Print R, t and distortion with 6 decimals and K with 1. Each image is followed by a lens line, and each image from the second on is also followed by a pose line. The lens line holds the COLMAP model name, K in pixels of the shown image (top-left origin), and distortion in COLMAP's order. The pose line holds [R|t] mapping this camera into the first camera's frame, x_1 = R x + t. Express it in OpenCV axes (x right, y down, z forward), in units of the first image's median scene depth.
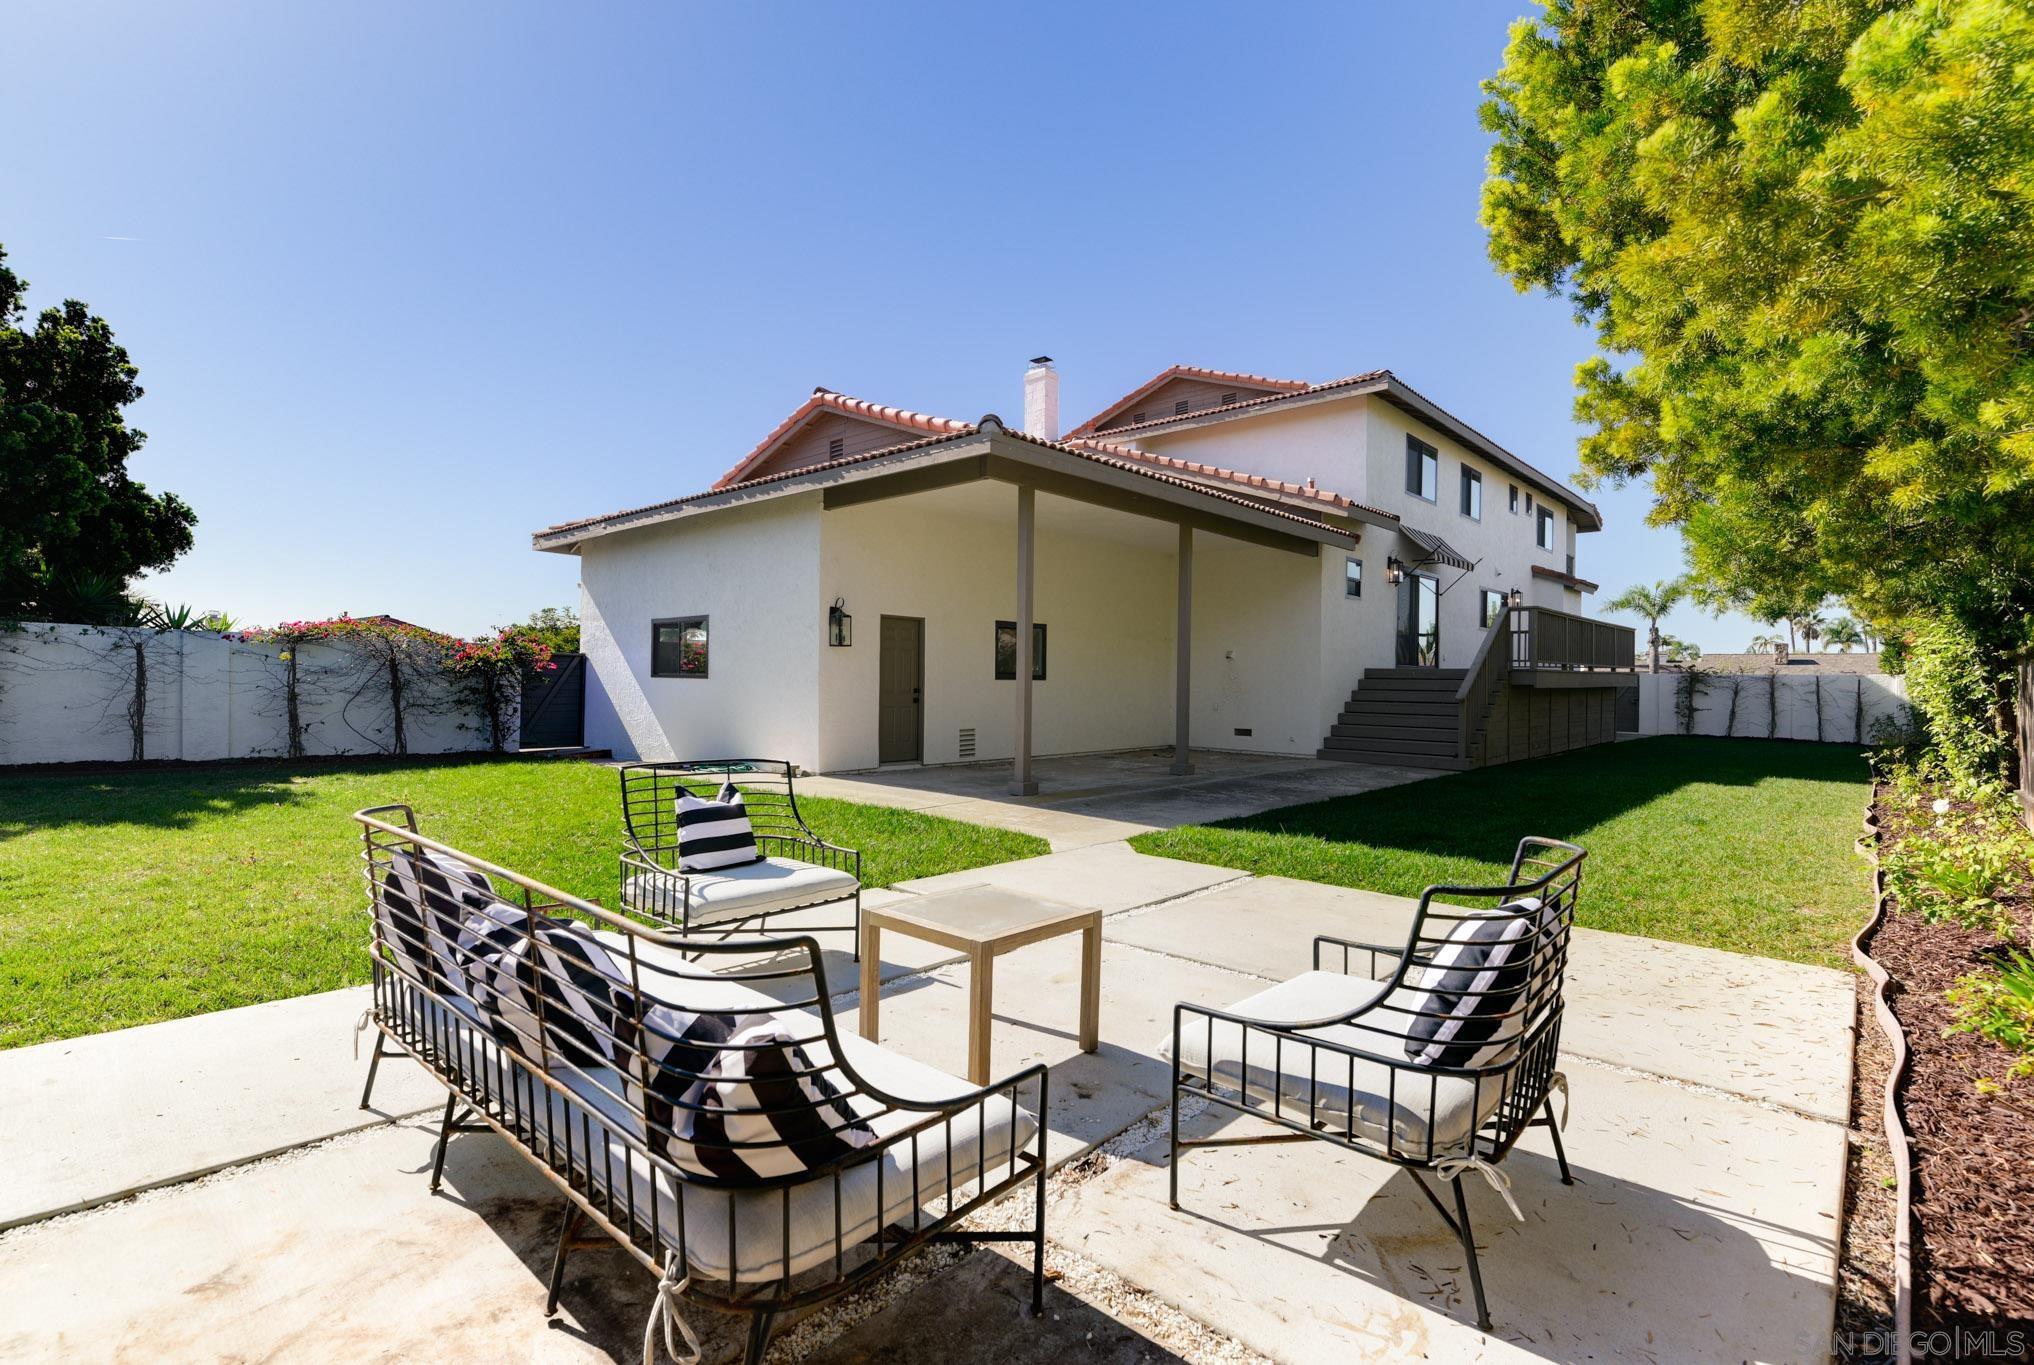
lens RADIAL K [[943.2, 0, 1003.6], [0, 943.2, 679.8], [0, 0, 1]] dist [-0.000321, -0.000326]
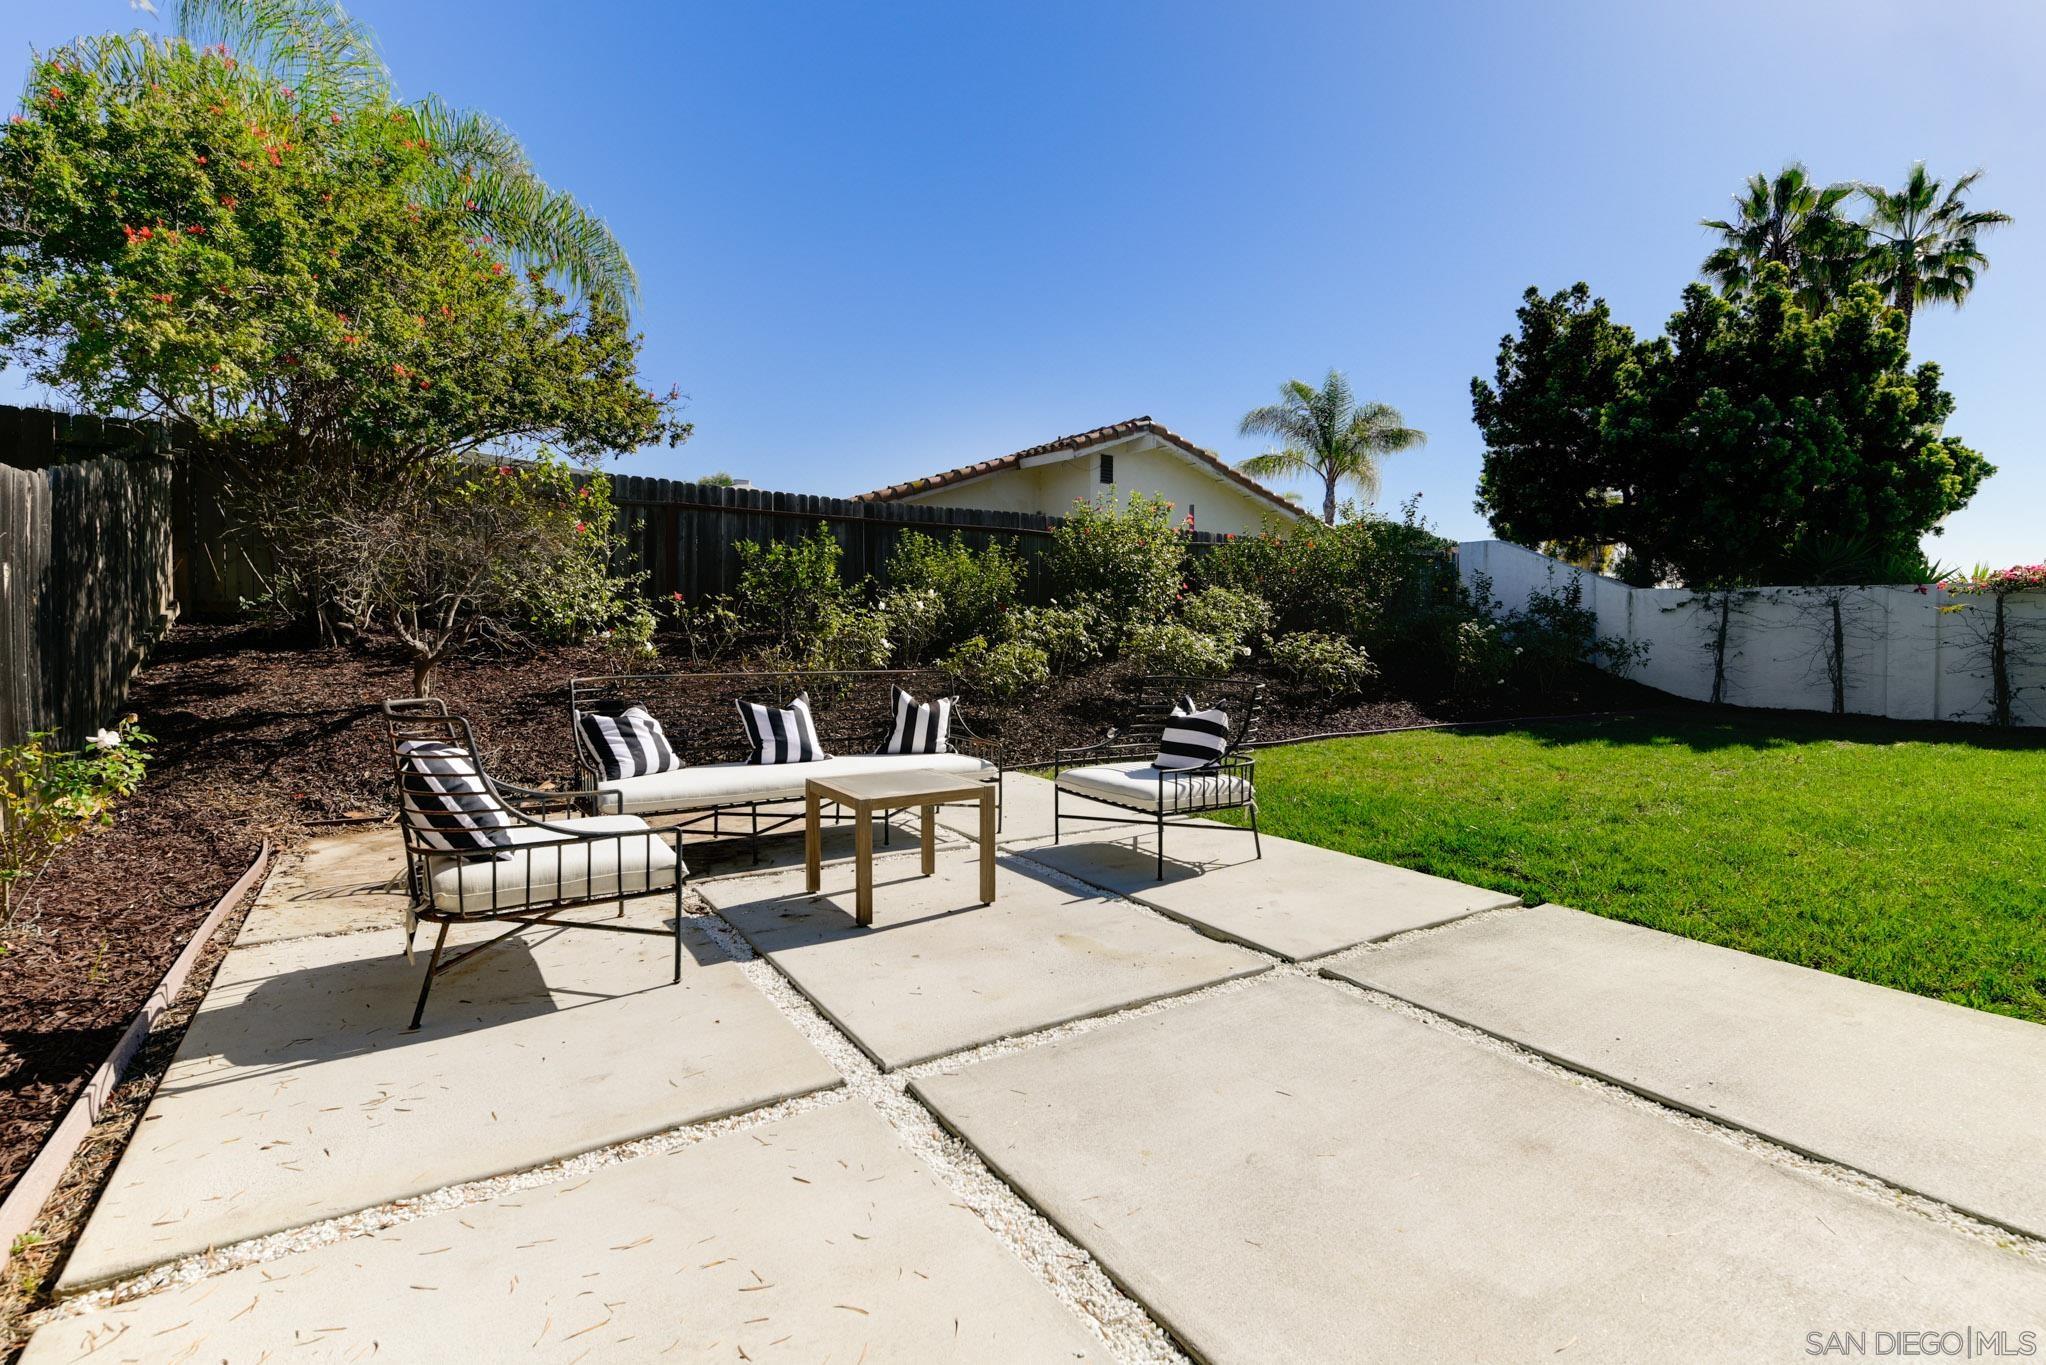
lens RADIAL K [[904.3, 0, 1023.0], [0, 904.3, 682.5], [0, 0, 1]] dist [0.002473, 0.000317]
pose [[-0.219782, 0.041998, -0.974645, 0.377067], [-0.008923, 0.998945, 0.045057, 0.021298], [0.975508, 0.018599, -0.219175, 0.496628]]
